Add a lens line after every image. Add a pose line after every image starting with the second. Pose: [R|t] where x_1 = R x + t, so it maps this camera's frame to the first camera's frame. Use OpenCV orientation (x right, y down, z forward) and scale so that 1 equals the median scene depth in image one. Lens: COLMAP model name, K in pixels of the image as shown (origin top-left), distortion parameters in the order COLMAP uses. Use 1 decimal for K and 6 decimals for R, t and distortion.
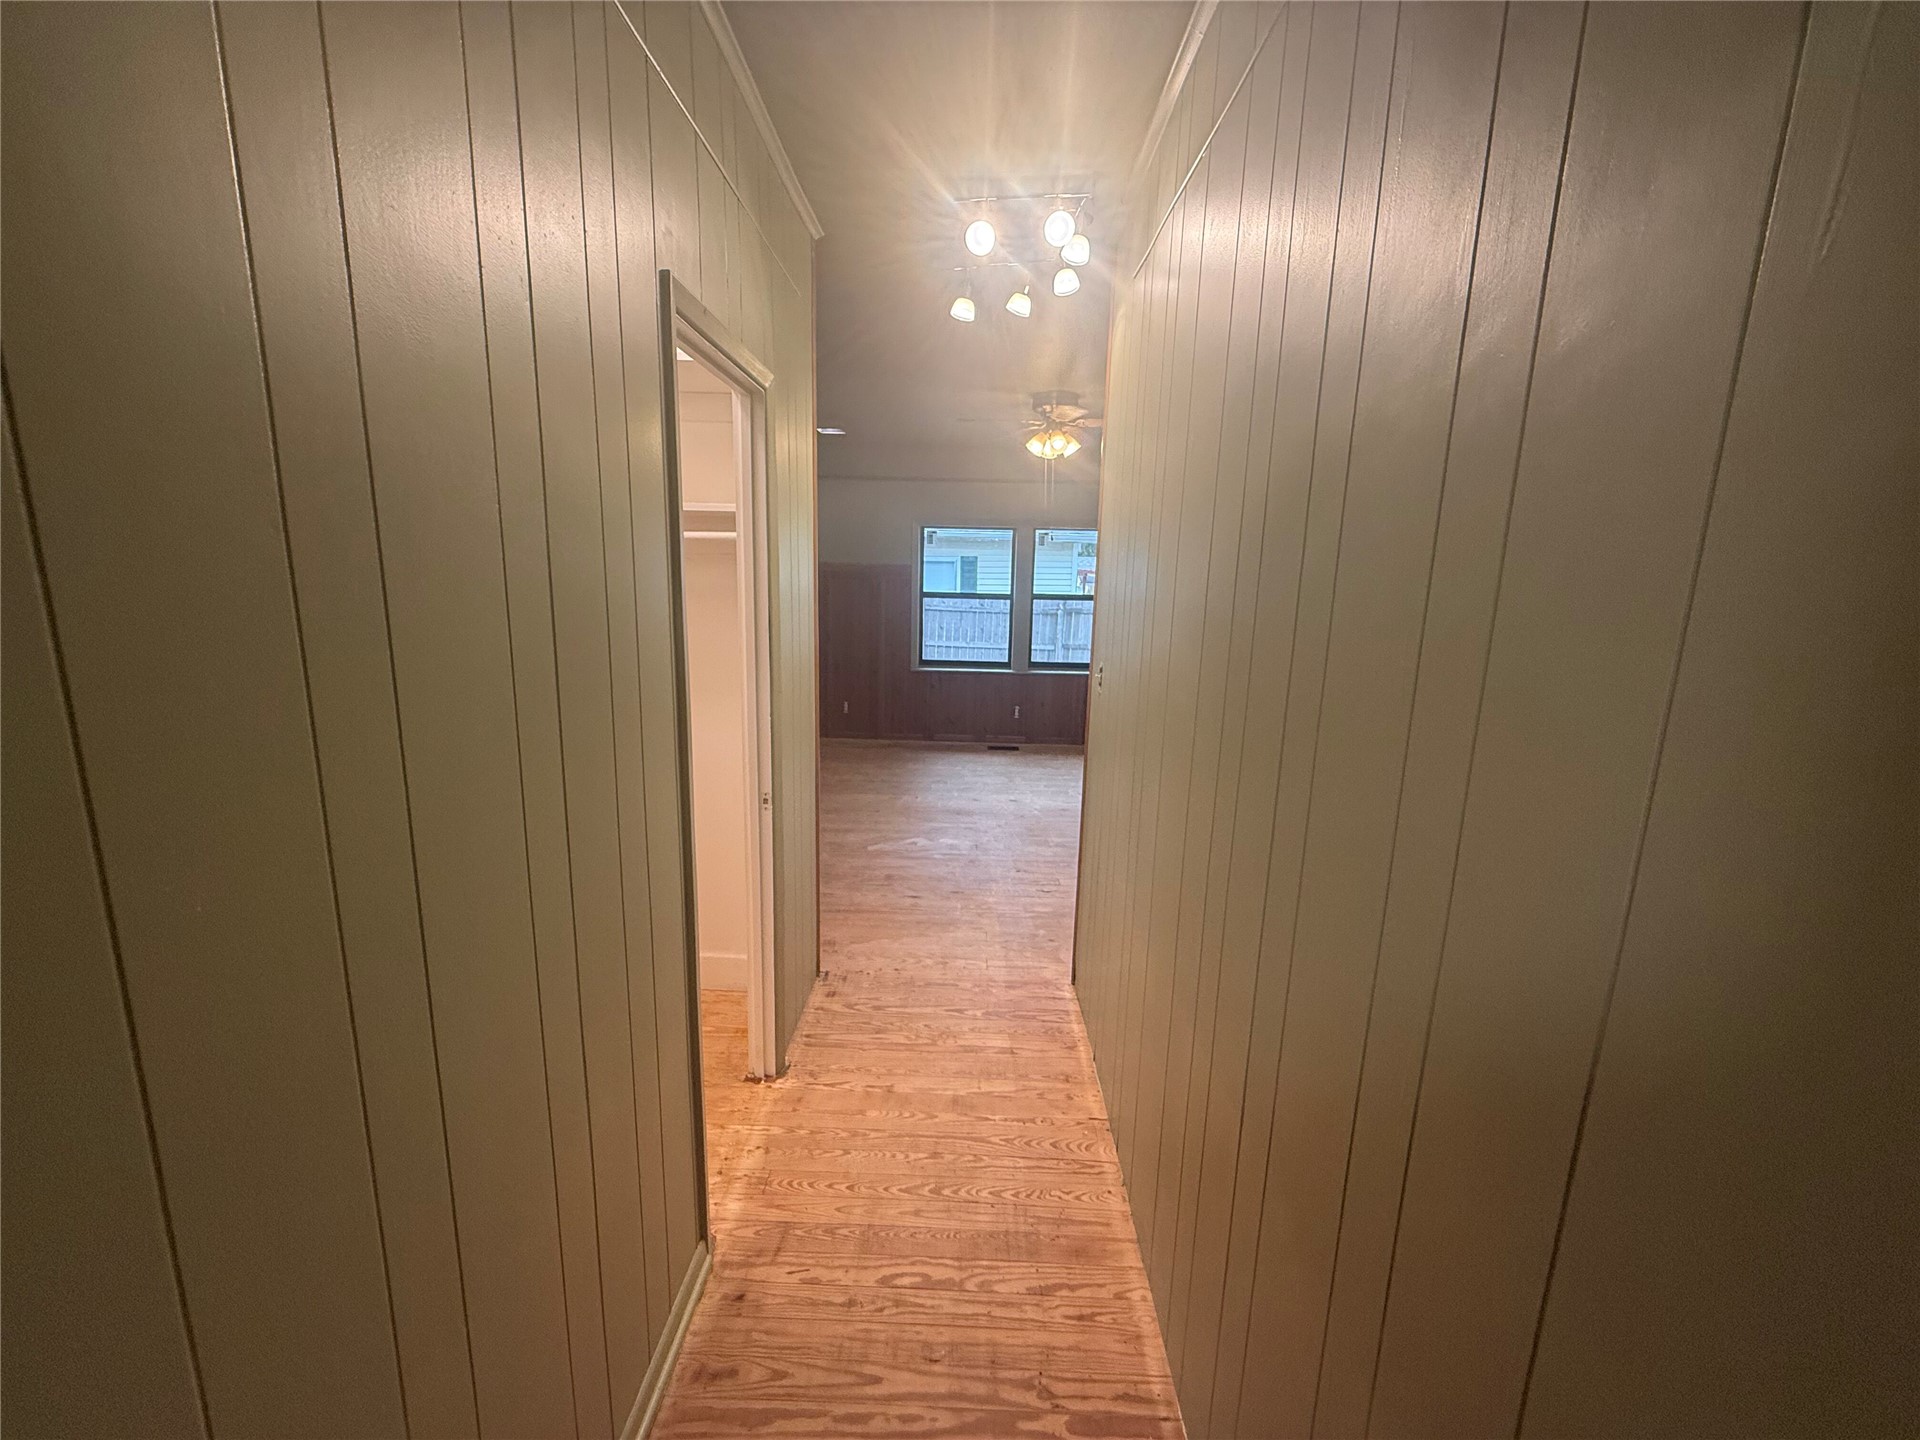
lens RADIAL K [[761.1, 0, 957.5], [0, 761.1, 719.8], [0, 0, 1]] dist [-0.000527, -0.000302]
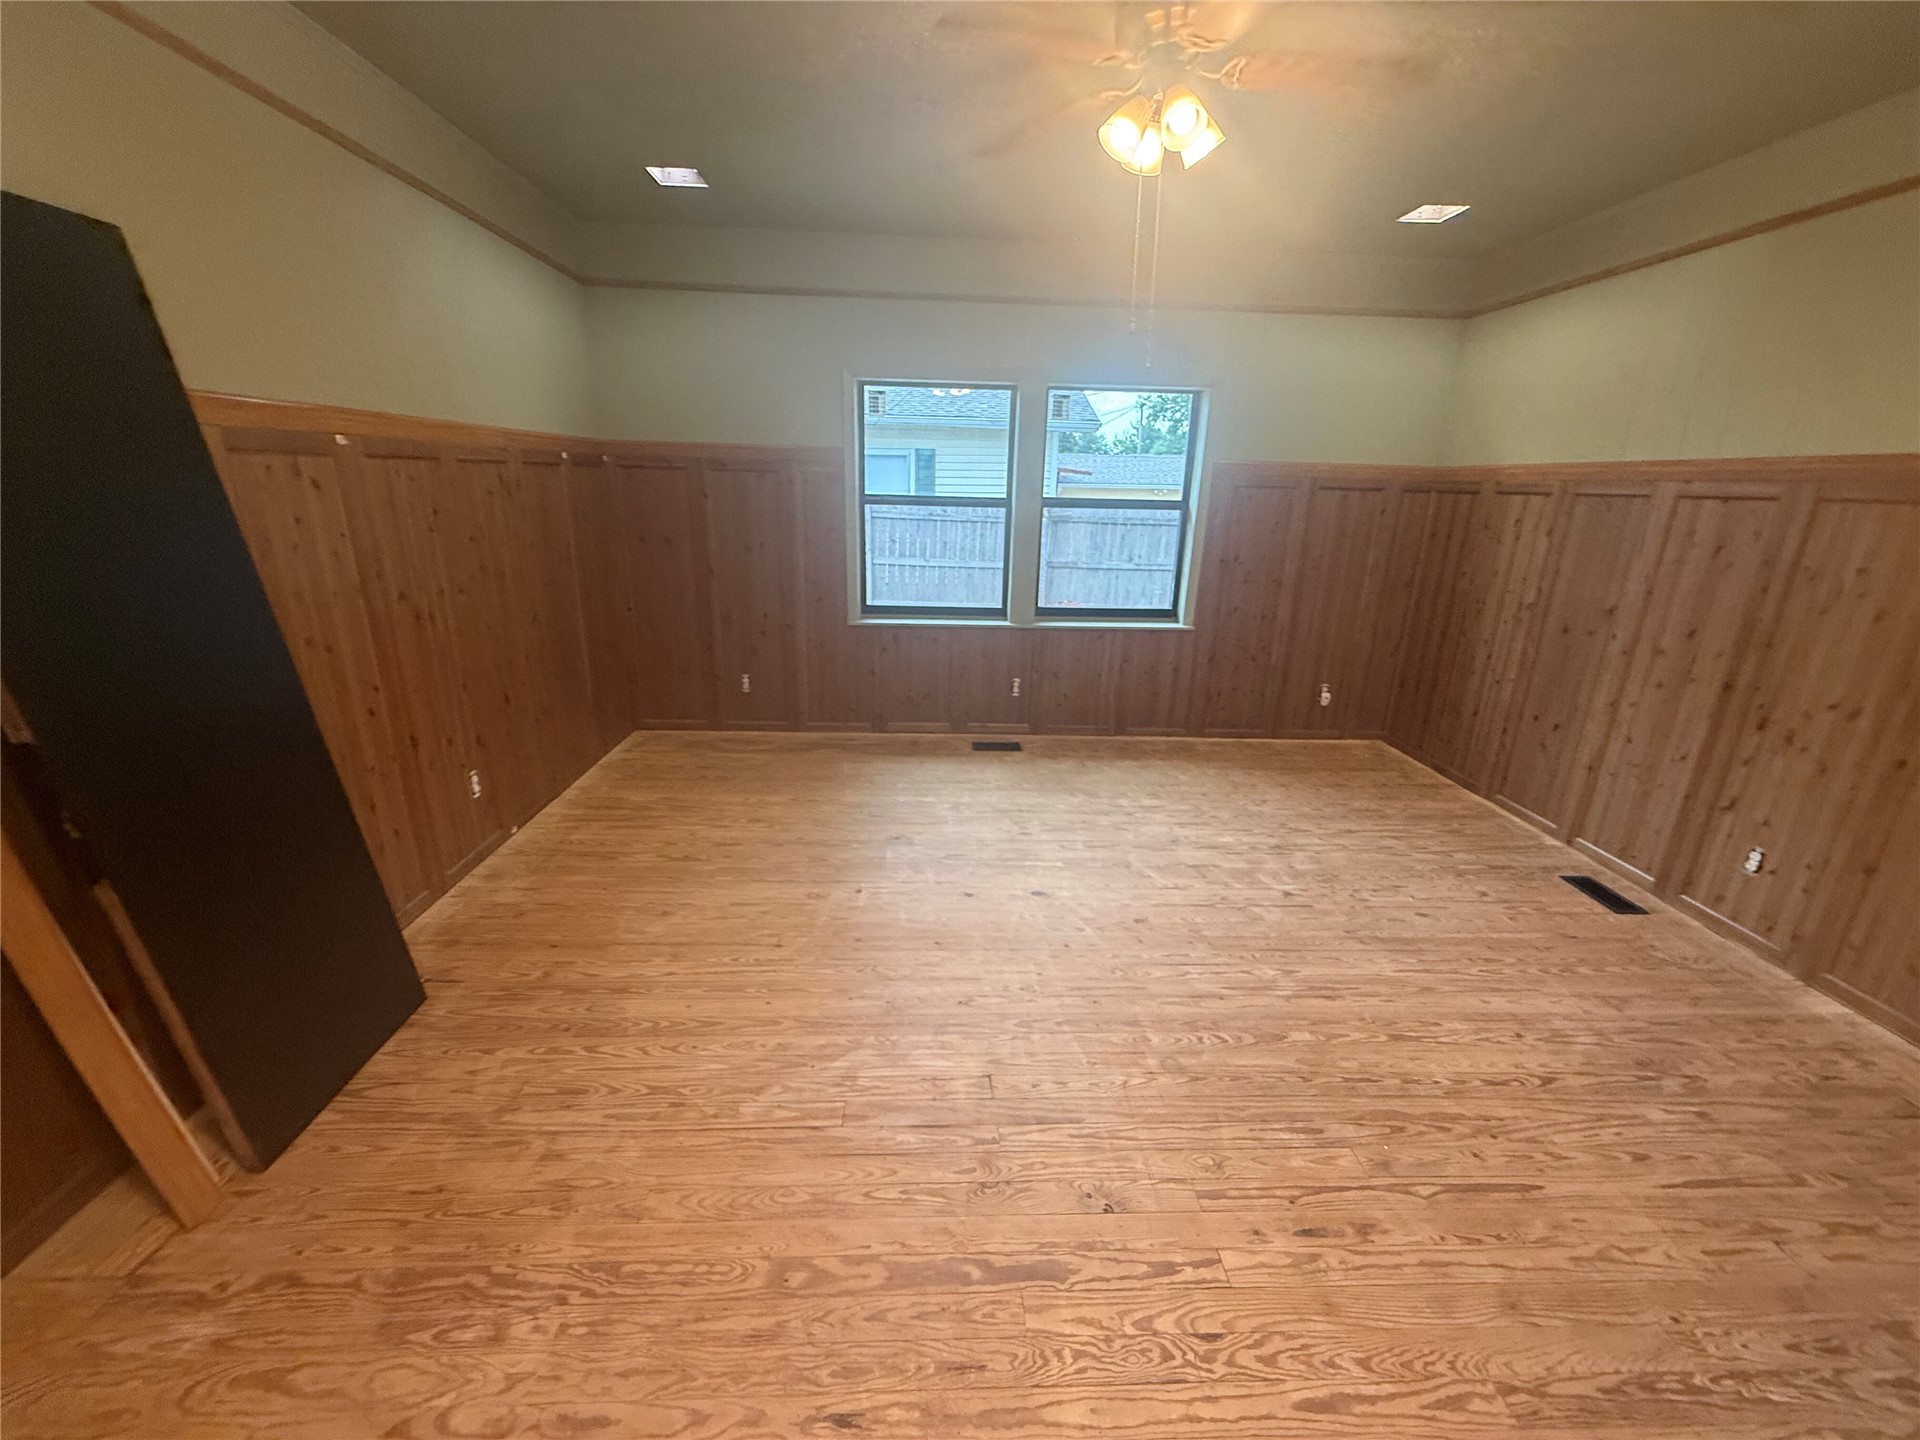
lens RADIAL K [[761.1, 0, 957.7], [0, 761.1, 720.0], [0, 0, 1]] dist [-0.000527, -0.000302]
pose [[0.998000, -0.017011, 0.060882, -0.010939], [0.009468, 0.992472, 0.122107, -0.061732], [-0.062501, -0.121287, 0.990648, 0.366529]]
